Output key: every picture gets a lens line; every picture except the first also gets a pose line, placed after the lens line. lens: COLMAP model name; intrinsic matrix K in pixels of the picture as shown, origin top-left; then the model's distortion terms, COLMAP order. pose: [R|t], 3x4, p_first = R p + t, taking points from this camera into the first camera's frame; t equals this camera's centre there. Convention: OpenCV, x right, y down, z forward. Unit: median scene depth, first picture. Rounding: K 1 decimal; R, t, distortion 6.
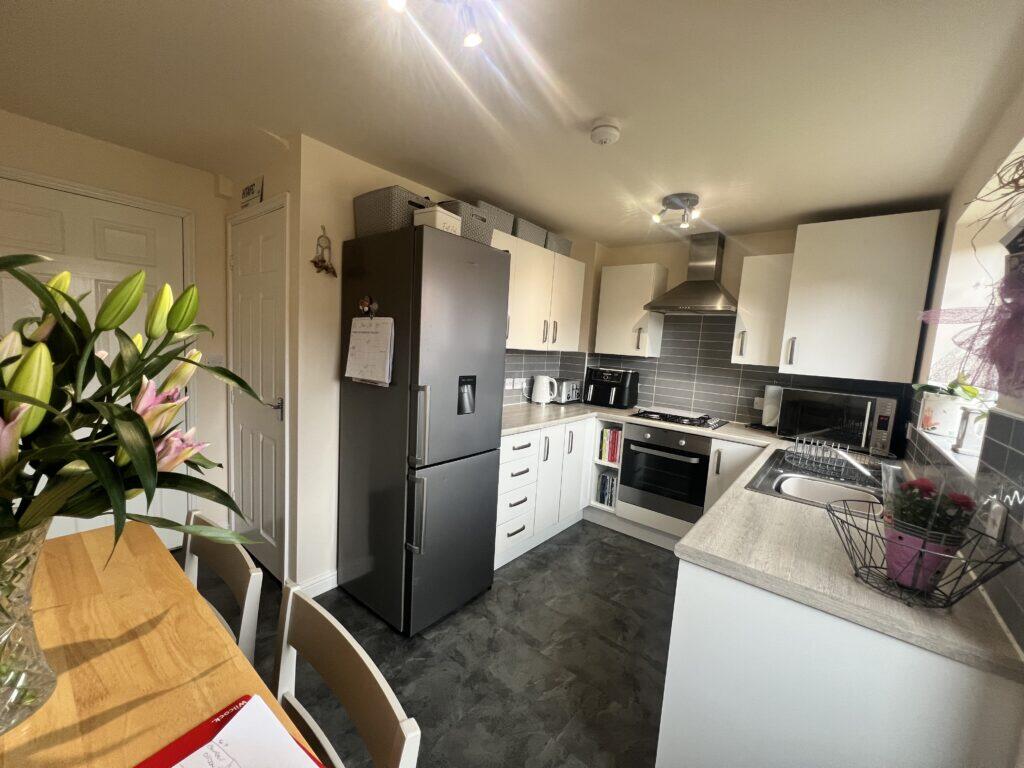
lens RADIAL K [[408.3, 0, 513.9], [0, 408.3, 385.2], [0, 0, 1]] dist [0.001374, 0.000862]
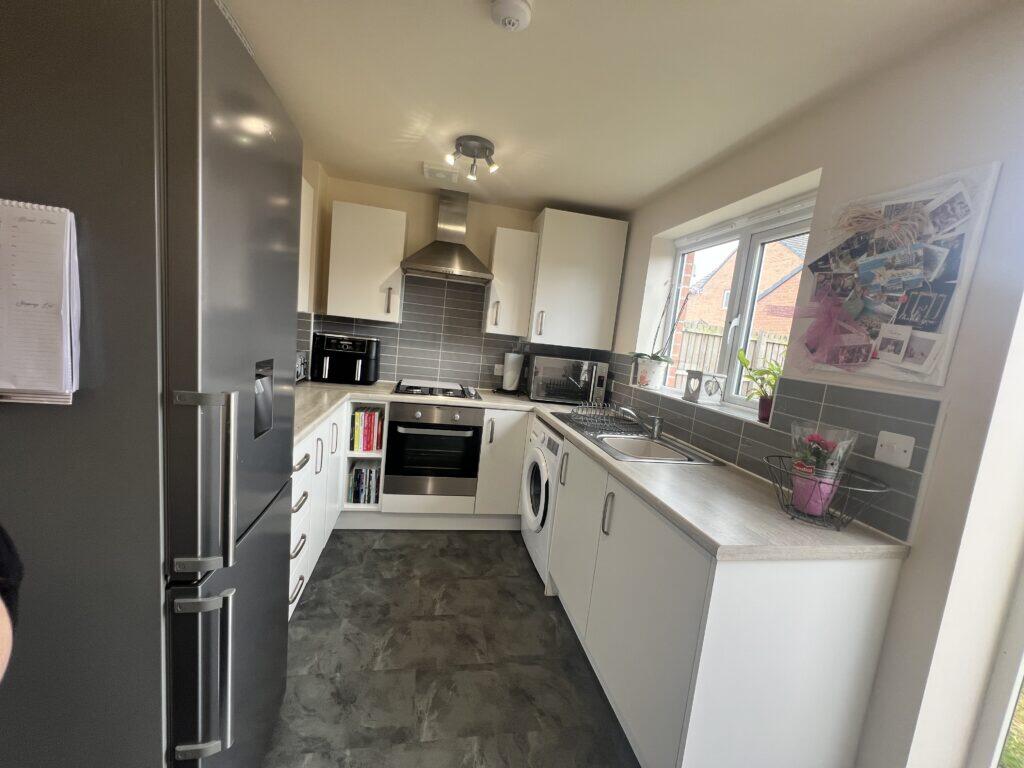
lens RADIAL K [[408.3, 0, 511.2], [0, 408.3, 386.3], [0, 0, 1]] dist [0.001374, 0.000862]
pose [[0.640447, -0.091596, 0.762521, -0.220285], [0.013252, 0.994033, 0.108275, -0.030507], [-0.767888, -0.059239, 0.637839, 0.306091]]
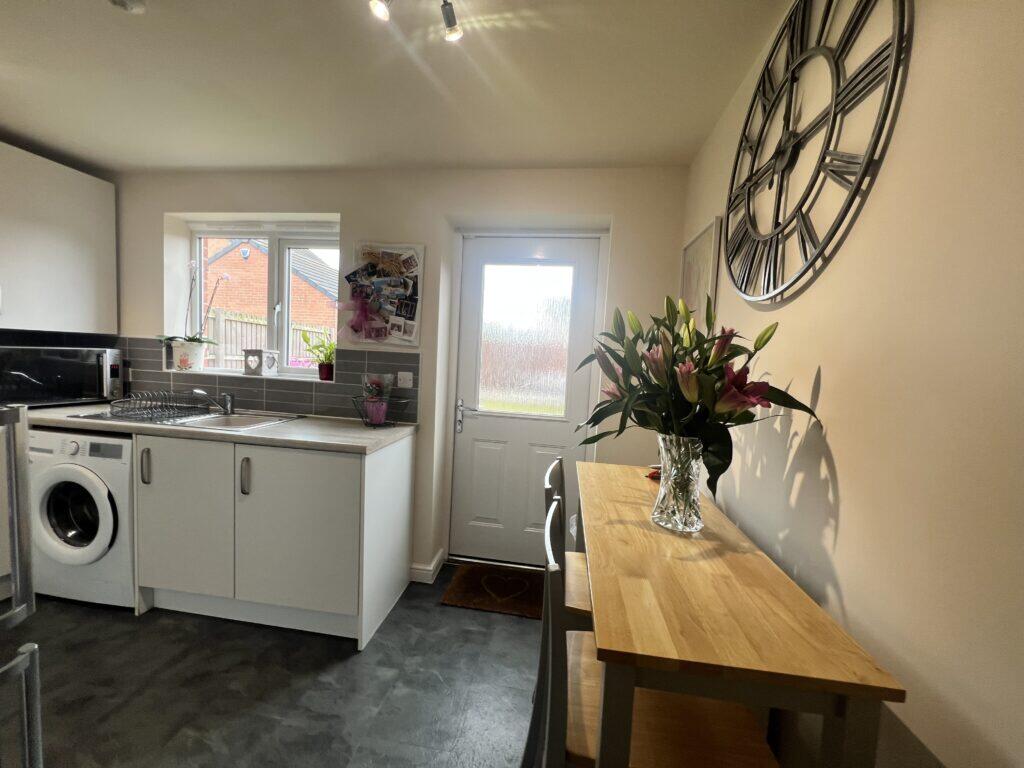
lens RADIAL K [[411.9, 0, 508.5], [0, 411.9, 384.9], [0, 0, 1]] dist [-0.002092, -0.000279]
pose [[-0.503965, -0.149451, 0.850696, -0.470227], [0.002316, 0.984679, 0.174362, -0.050995], [-0.863721, 0.089842, -0.495898, 0.501158]]
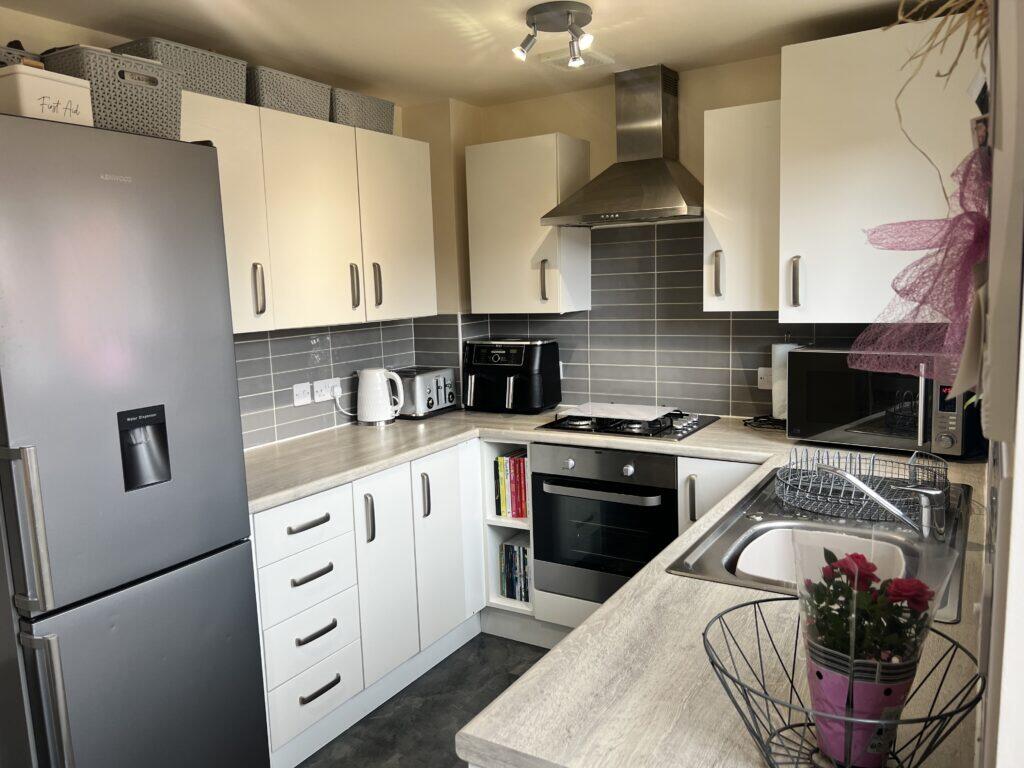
lens RADIAL K [[771.1, 0, 513.5], [0, 771.1, 376.2], [0, 0, 1]] dist [0.047536, -0.041637]
pose [[0.986382, -0.115346, 0.117243, 0.159468], [0.112626, 0.993197, 0.029583, -0.028460], [-0.119858, -0.015975, 0.992663, 0.017235]]
